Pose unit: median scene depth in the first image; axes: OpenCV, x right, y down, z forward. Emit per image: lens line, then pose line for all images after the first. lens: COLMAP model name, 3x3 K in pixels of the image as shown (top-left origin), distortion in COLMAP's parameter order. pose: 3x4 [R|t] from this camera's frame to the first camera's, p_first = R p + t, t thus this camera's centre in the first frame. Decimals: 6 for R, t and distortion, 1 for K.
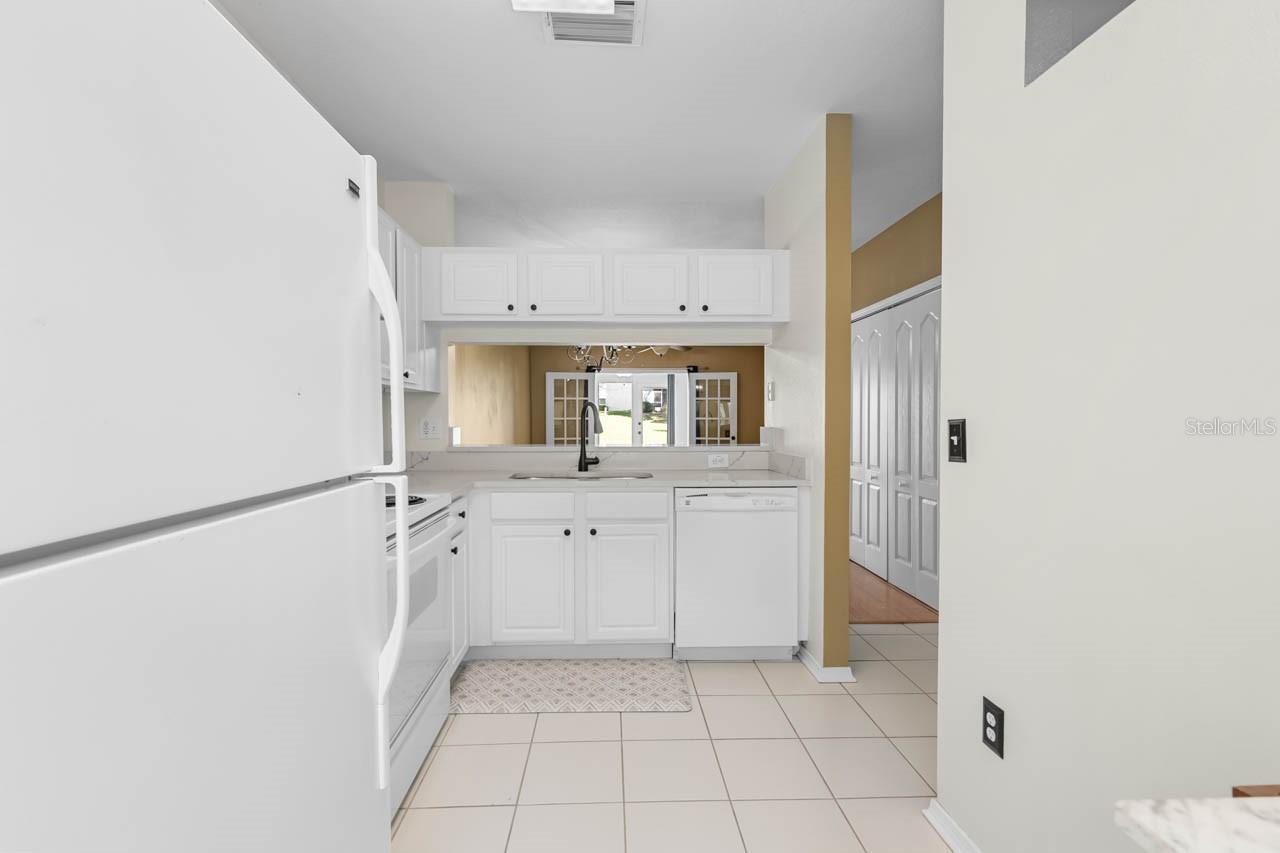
lens RADIAL K [[575.8, 0, 630.9], [0, 575.8, 431.4], [0, 0, 1]] dist [0.006289, -0.003103]
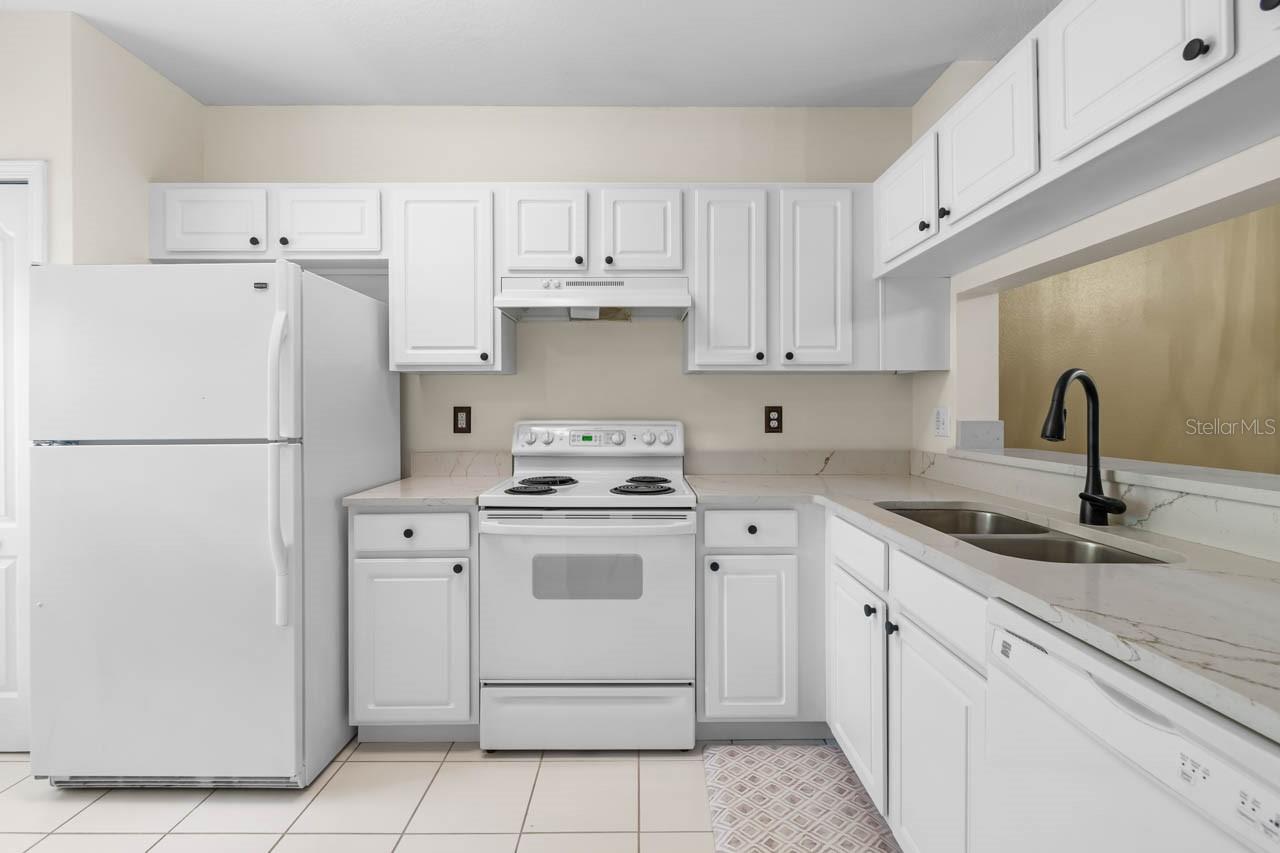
lens RADIAL K [[575.8, 0, 633.7], [0, 575.8, 411.4], [0, 0, 1]] dist [0.006289, -0.003103]
pose [[-0.050068, 0.005628, -0.998730, 0.382898], [-0.019664, 0.999785, 0.006620, -0.014605], [0.998552, 0.019971, -0.049947, 0.662949]]
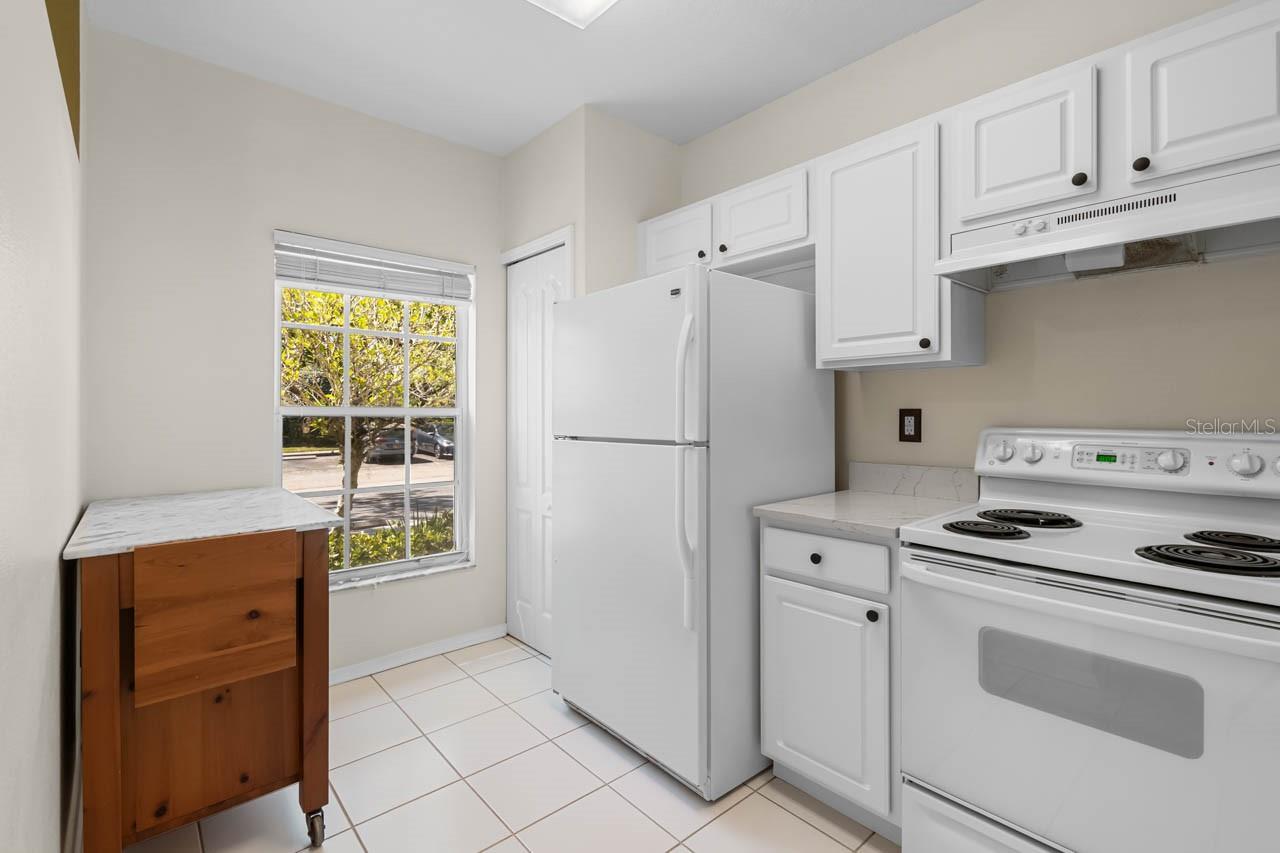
lens RADIAL K [[575.8, 0, 635.7], [0, 575.8, 411.7], [0, 0, 1]] dist [0.006289, -0.003103]
pose [[-0.782798, 0.001132, -0.622274, 0.236656], [-0.011722, 0.999794, 0.016565, -0.015265], [0.622165, 0.020262, -0.782624, 0.697947]]
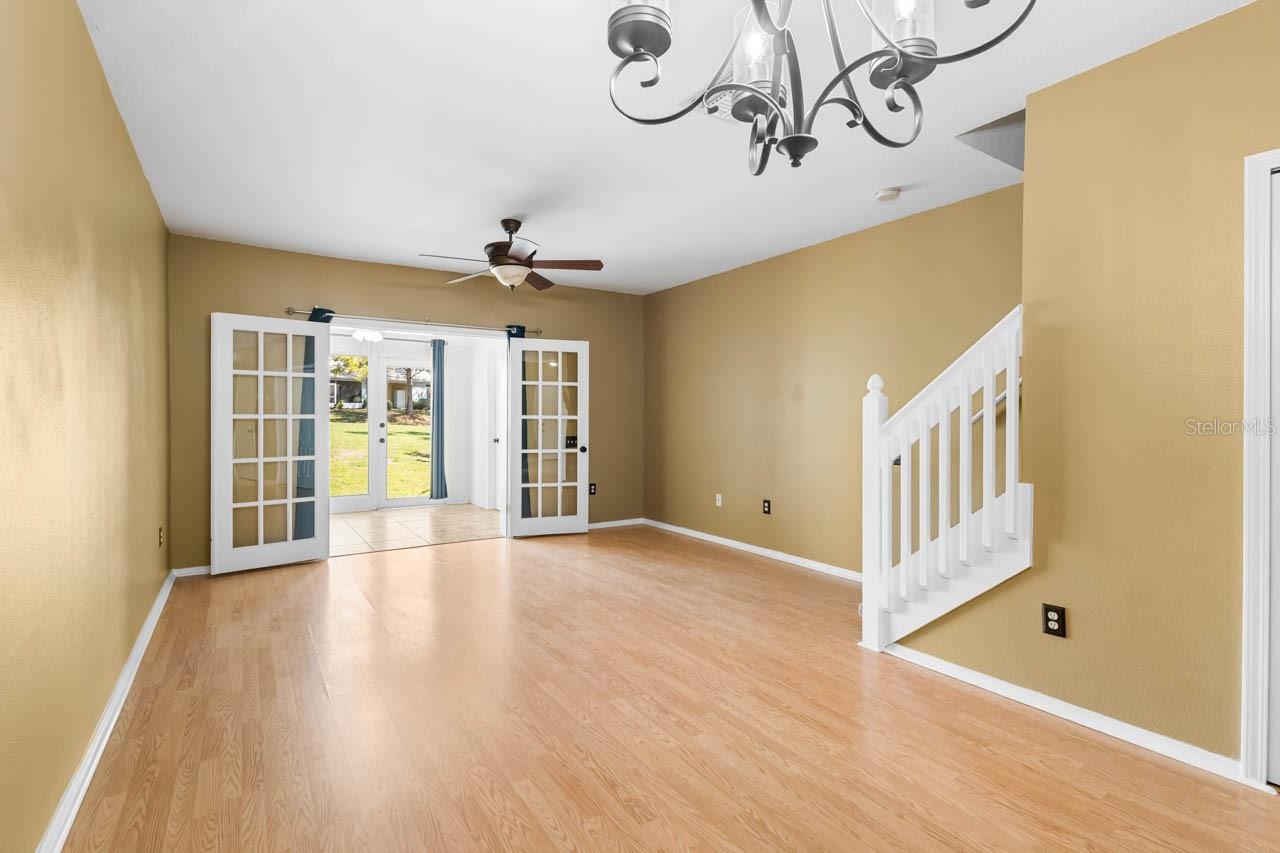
lens RADIAL K [[575.8, 0, 615.6], [0, 575.8, 414.7], [0, 0, 1]] dist [0.006289, -0.003103]
pose [[0.866032, 0.002044, 0.499984, -0.279096], [0.010247, 0.999709, -0.021835, -0.031729], [-0.499883, 0.024033, 0.865759, 1.307510]]
